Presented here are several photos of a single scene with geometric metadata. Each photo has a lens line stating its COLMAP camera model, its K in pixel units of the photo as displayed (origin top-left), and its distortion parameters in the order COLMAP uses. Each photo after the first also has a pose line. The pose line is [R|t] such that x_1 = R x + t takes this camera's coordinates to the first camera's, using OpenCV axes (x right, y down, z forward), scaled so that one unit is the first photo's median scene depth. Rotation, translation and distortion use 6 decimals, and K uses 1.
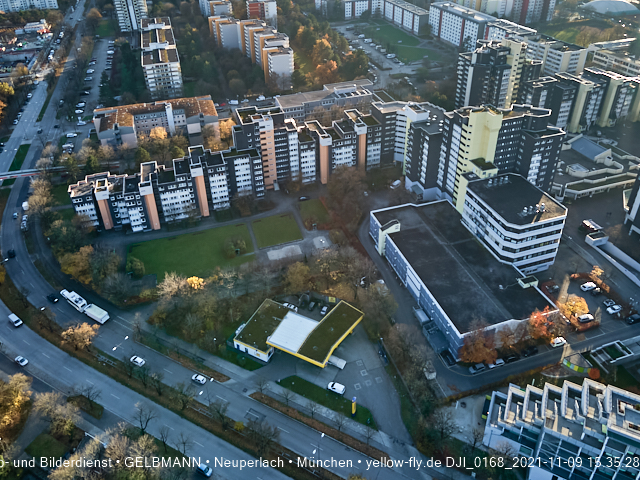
lens RADIAL K [[483.9, 0, 317.5], [0, 483.9, 151.3], [0, 0, 1]] dist [0.032940, 0.004005]
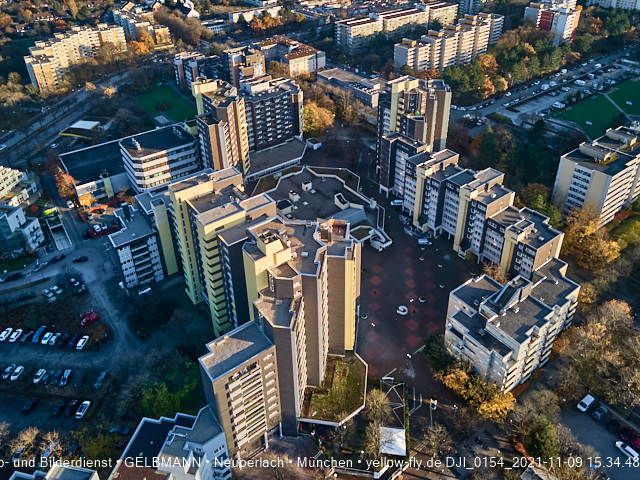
lens RADIAL K [[483.9, 0, 317.5], [0, 483.9, 151.3], [0, 0, 1]] dist [0.032940, 0.004005]
pose [[0.312662, 0.458266, -0.832007, 1.328030], [-0.442680, 0.845282, 0.299222, -0.370252], [0.840403, 0.274757, 0.467152, 0.626173]]
